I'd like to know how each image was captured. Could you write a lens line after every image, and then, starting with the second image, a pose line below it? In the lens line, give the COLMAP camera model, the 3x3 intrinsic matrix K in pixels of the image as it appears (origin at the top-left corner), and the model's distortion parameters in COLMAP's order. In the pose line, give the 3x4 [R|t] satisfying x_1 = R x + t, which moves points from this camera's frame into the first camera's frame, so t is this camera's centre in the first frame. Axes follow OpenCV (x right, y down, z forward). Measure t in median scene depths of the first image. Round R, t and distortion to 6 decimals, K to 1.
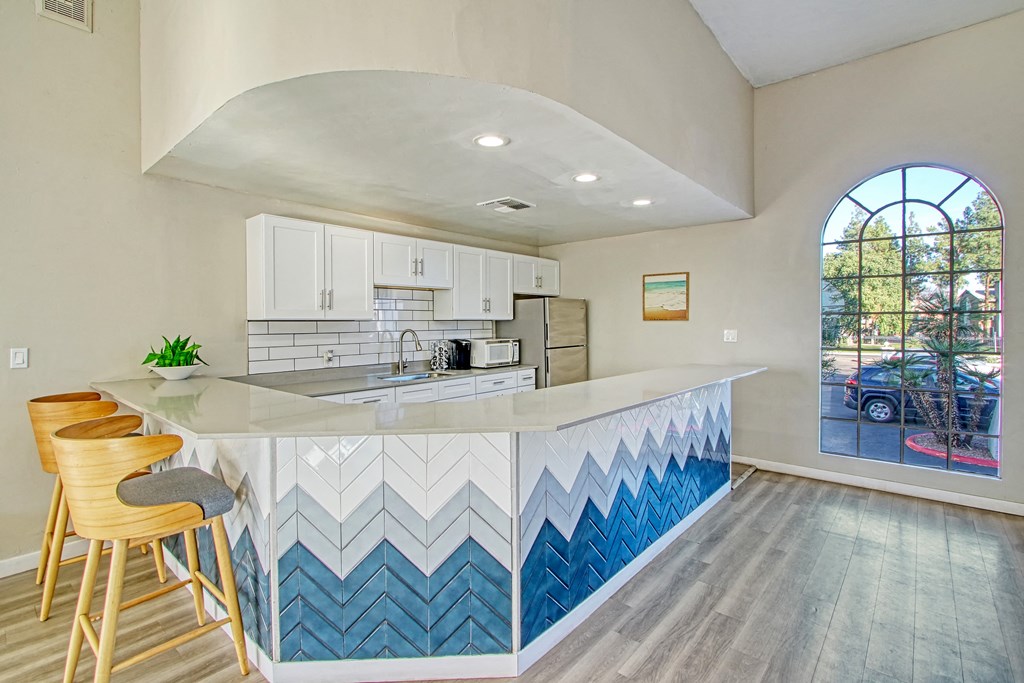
lens RADIAL K [[477.0, 0, 512.2], [0, 477.0, 325.7], [0, 0, 1]] dist [-0.001426, -0.000241]
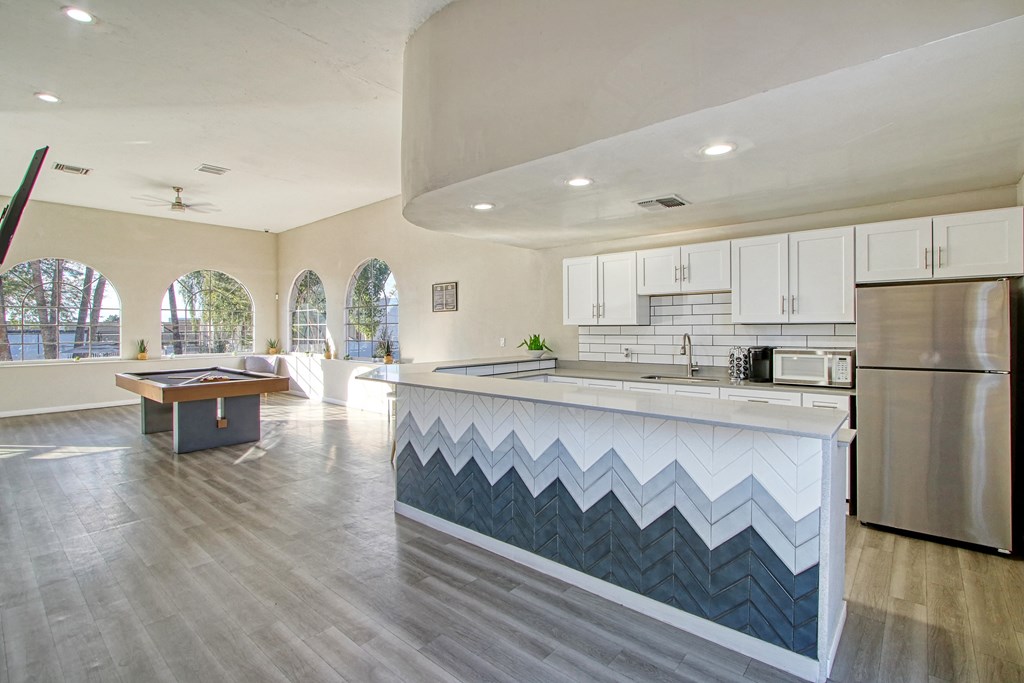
lens RADIAL K [[476.4, 0, 512.1], [0, 476.4, 329.1], [0, 0, 1]] dist [-0.000947, 0.000211]
pose [[0.008644, 0.005893, -0.999945, 0.967841], [-0.002524, 0.999980, 0.005872, -0.008290], [0.999959, 0.002474, 0.008659, 0.725557]]
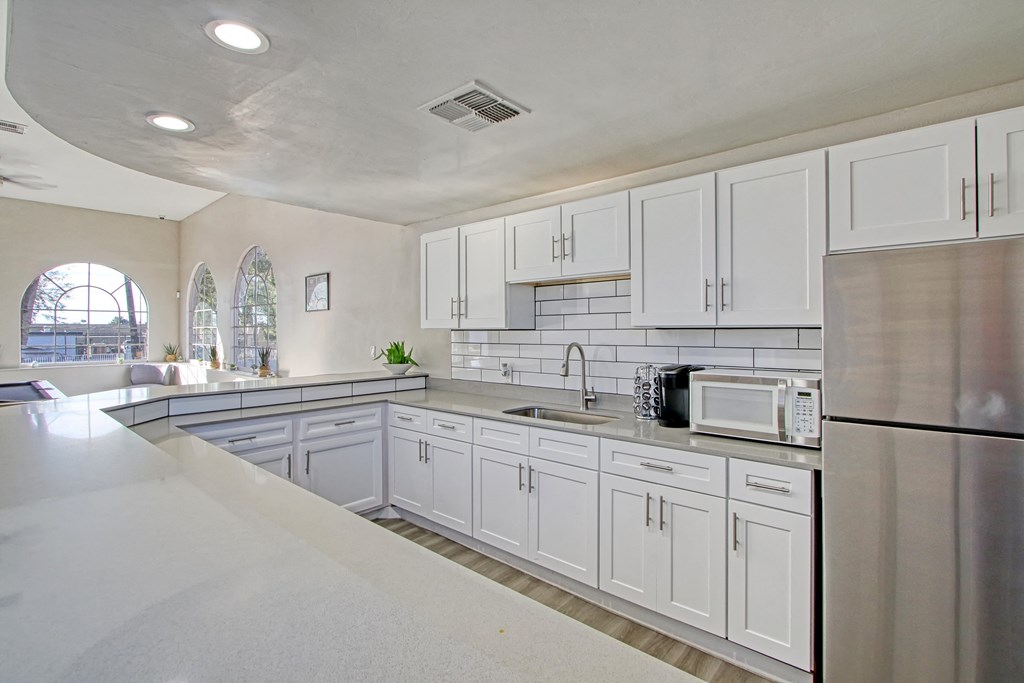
lens RADIAL K [[477.0, 0, 512.2], [0, 477.0, 325.7], [0, 0, 1]] dist [-0.001426, -0.000241]
pose [[-0.010767, -0.008374, -0.999907, 0.527940], [-0.005457, 0.999951, -0.008315, -0.011529], [0.999927, 0.005367, -0.010813, 1.093534]]
